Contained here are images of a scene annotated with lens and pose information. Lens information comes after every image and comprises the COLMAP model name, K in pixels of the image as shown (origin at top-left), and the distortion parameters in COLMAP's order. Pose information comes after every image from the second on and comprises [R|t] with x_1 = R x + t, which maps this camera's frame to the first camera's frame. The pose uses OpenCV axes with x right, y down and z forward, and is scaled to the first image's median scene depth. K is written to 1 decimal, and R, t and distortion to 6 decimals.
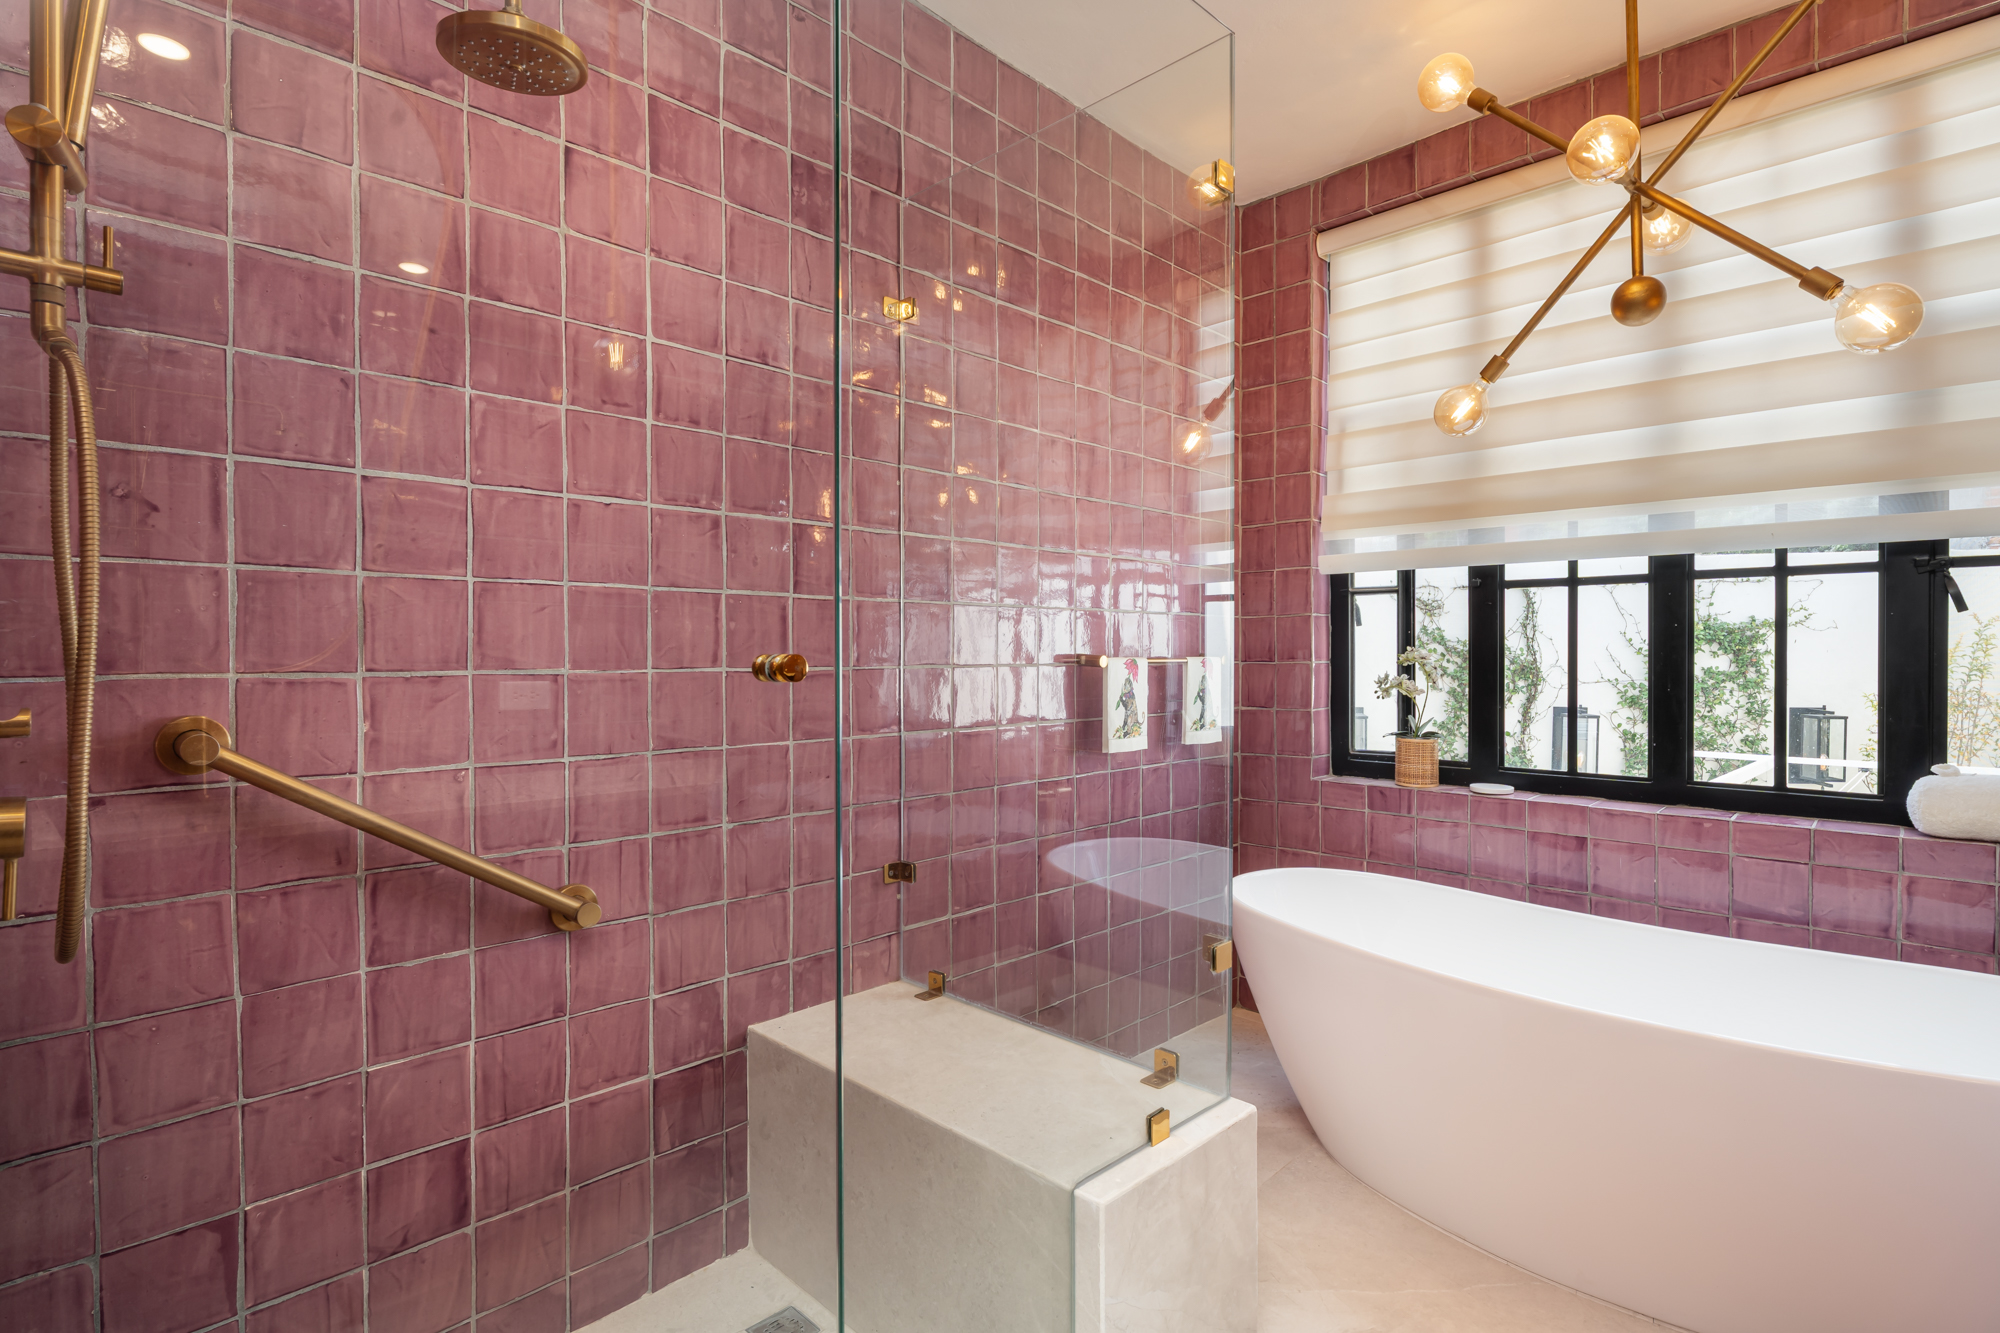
lens RADIAL K [[992.1, 0, 973.3], [0, 992.1, 668.1], [0, 0, 1]] dist [-0.012868, 0.003371]
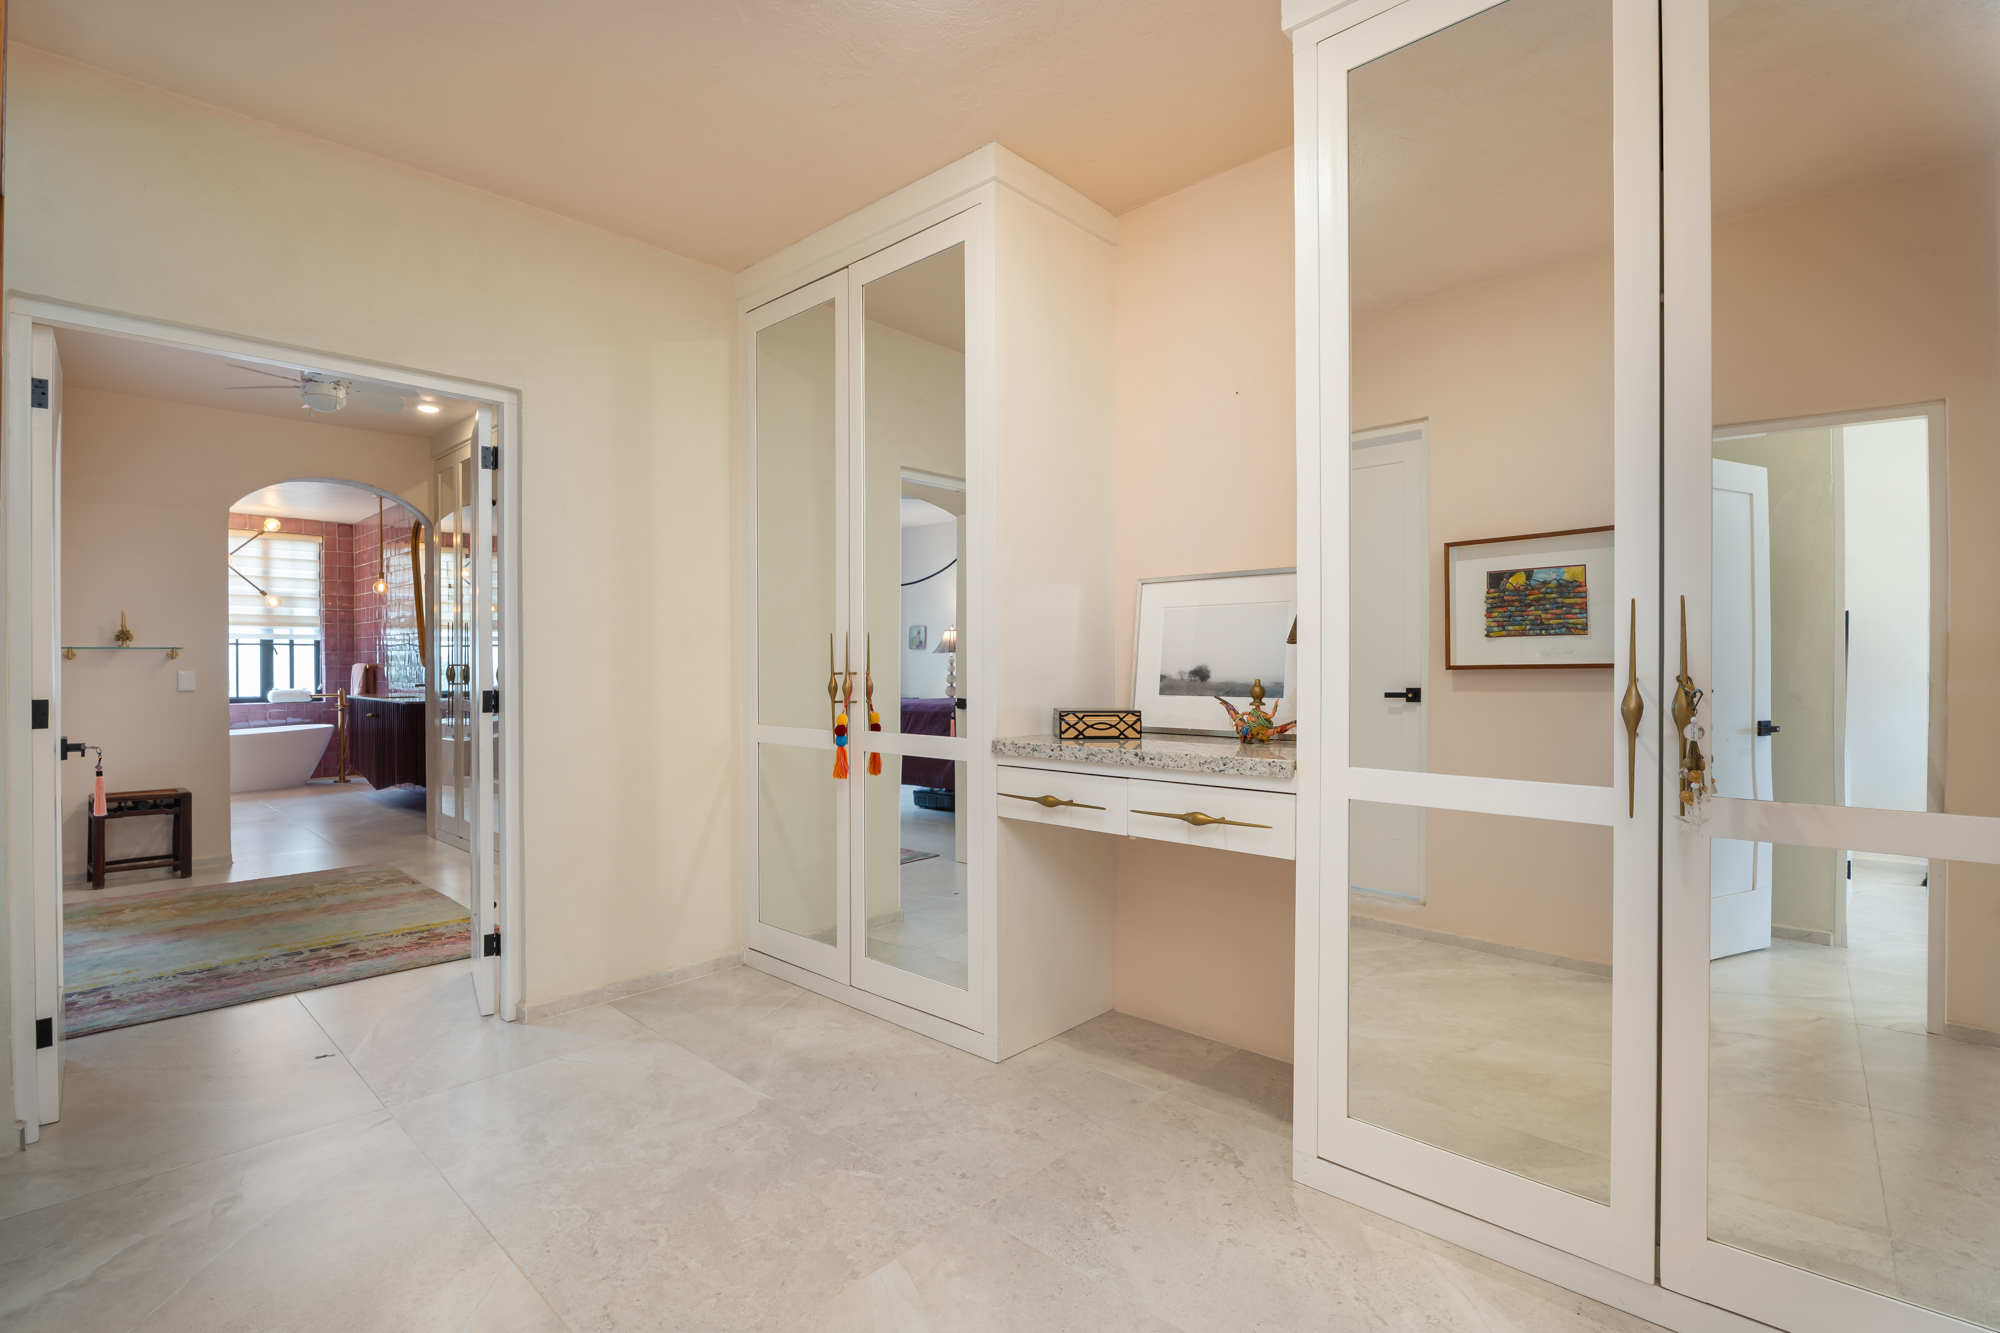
lens RADIAL K [[916.0, 0, 1004.4], [0, 916.0, 665.0], [0, 0, 1]] dist [-0.016270, 0.000221]
pose [[-0.019873, -0.002067, 0.999800, -3.063186], [0.018039, 0.999834, 0.002426, 0.037453], [-0.999640, 0.018083, -0.019832, -2.152655]]
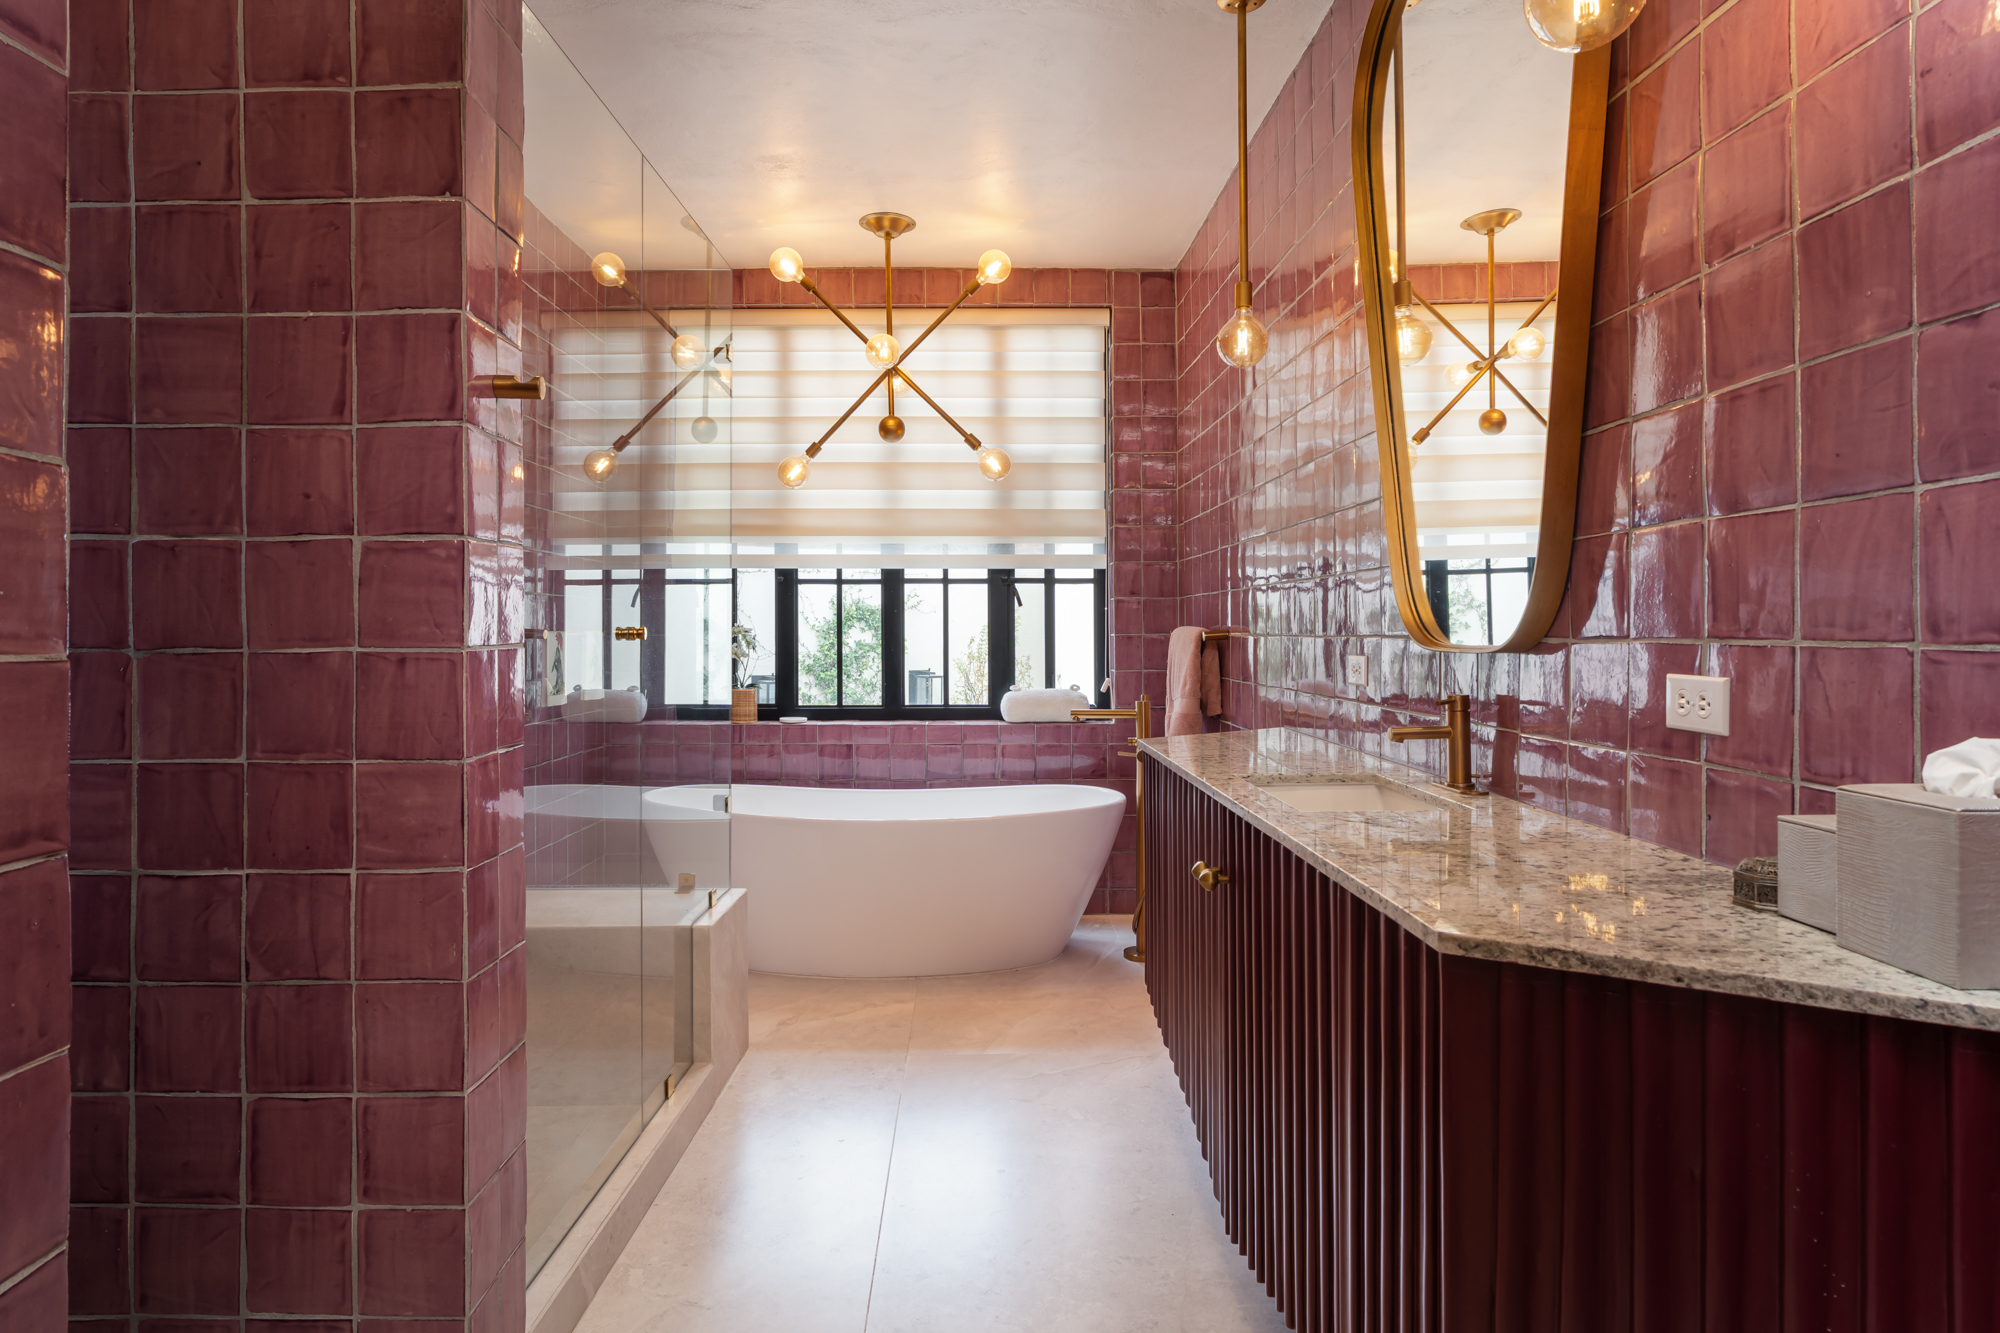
lens RADIAL K [[1146.2, 0, 981.7], [0, 1146.2, 621.0], [0, 0, 1]] dist [-0.019301, -0.000331]
pose [[0.710941, 0.004911, 0.703234, -0.572916], [0.011537, 0.999760, -0.018645, 0.011188], [-0.703157, 0.021368, 0.710713, -0.496285]]
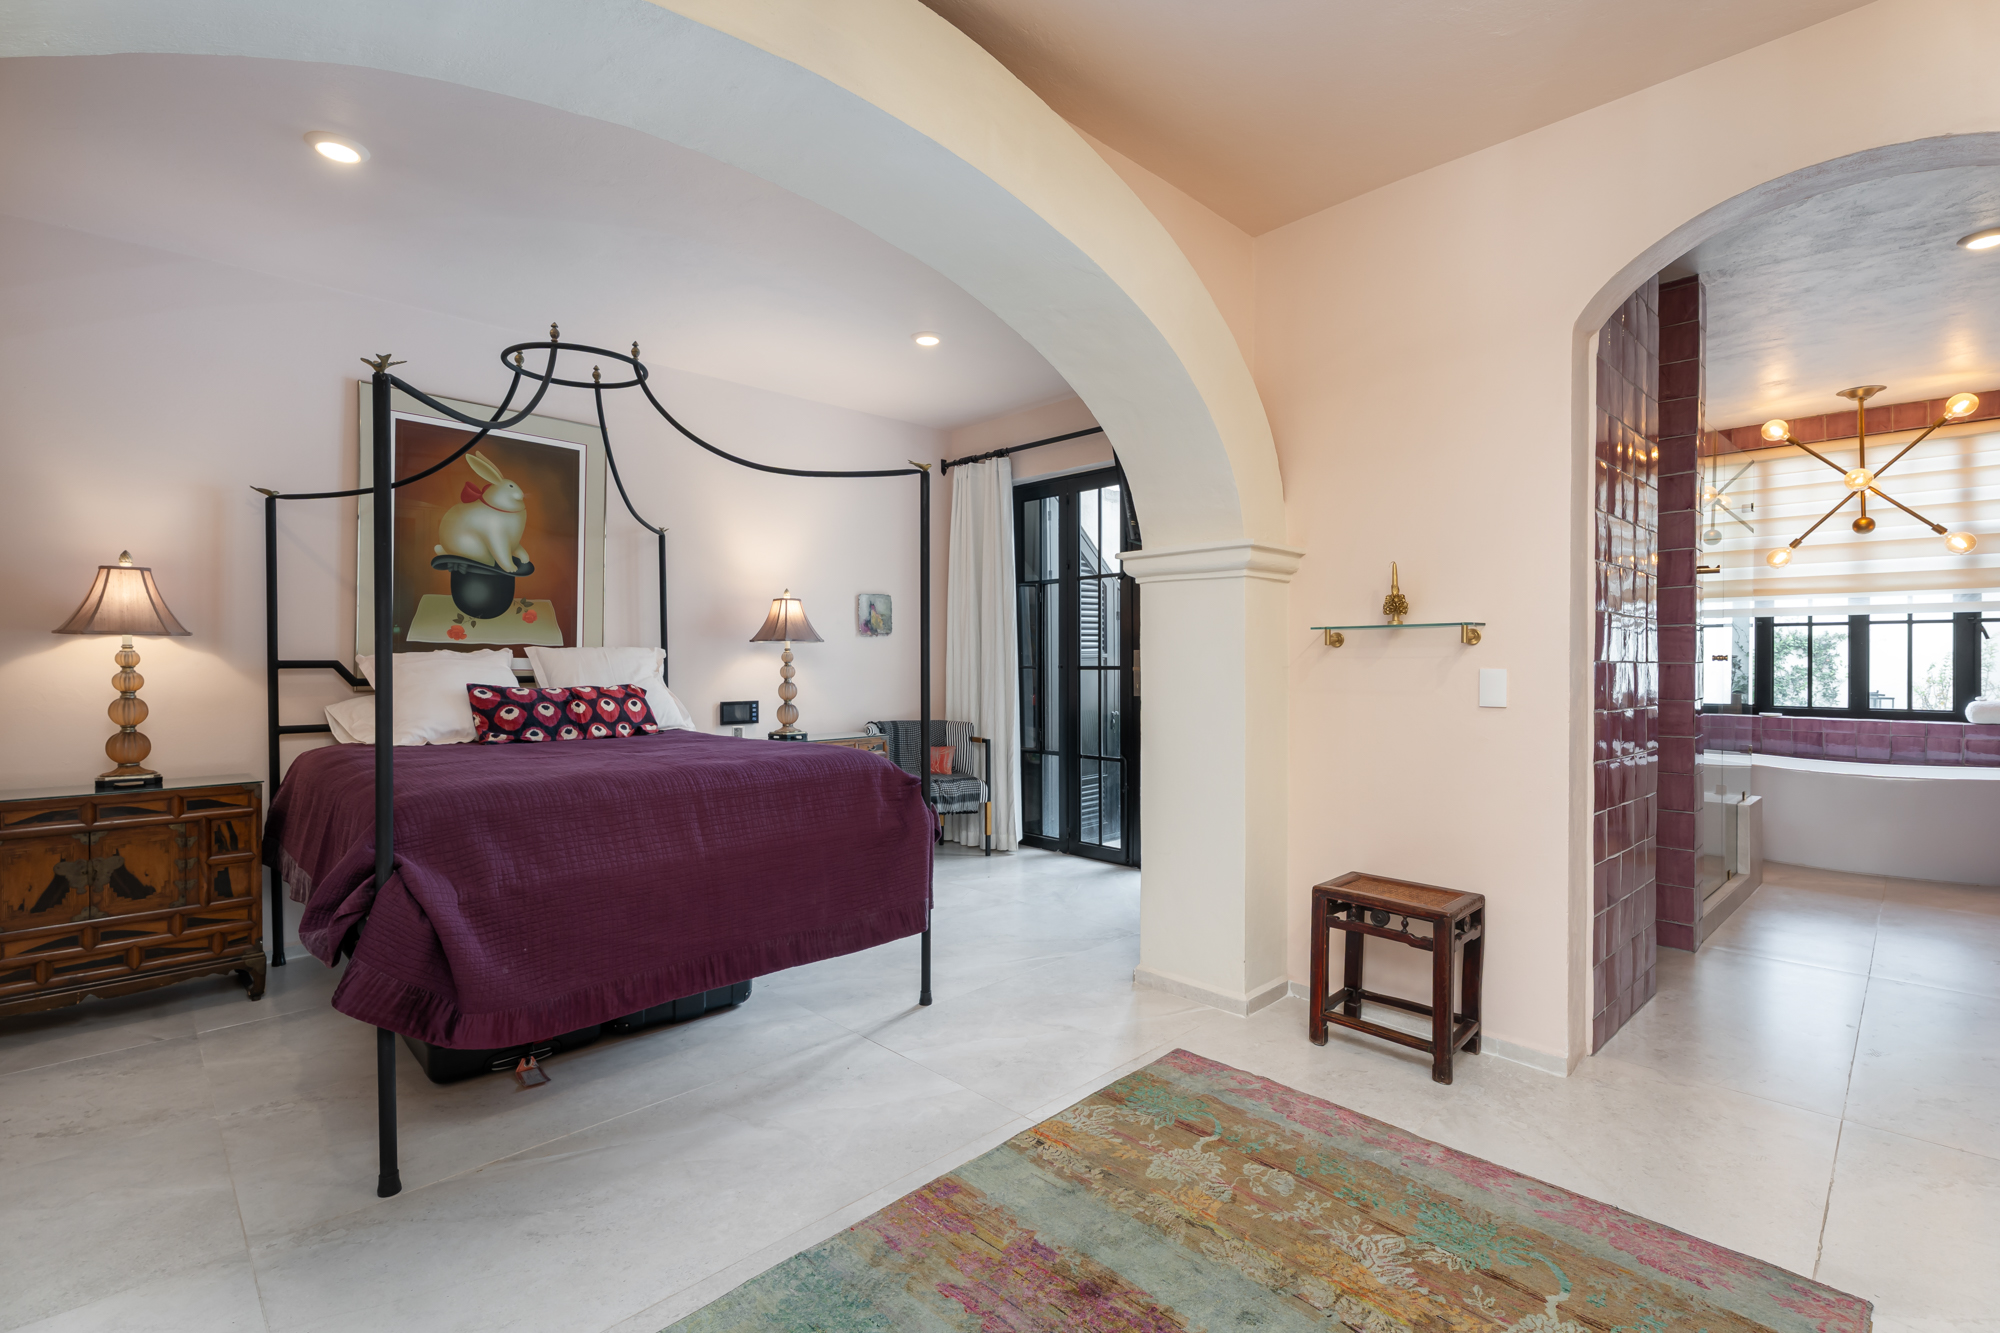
lens RADIAL K [[890.7, 0, 981.6], [0, 890.7, 668.2], [0, 0, 1]] dist [-0.013044, -0.000157]
pose [[0.998709, -0.000010, -0.050797, -1.426907], [-0.000120, 0.999997, -0.002551, 0.024081], [0.050797, 0.002553, 0.998706, -1.347269]]
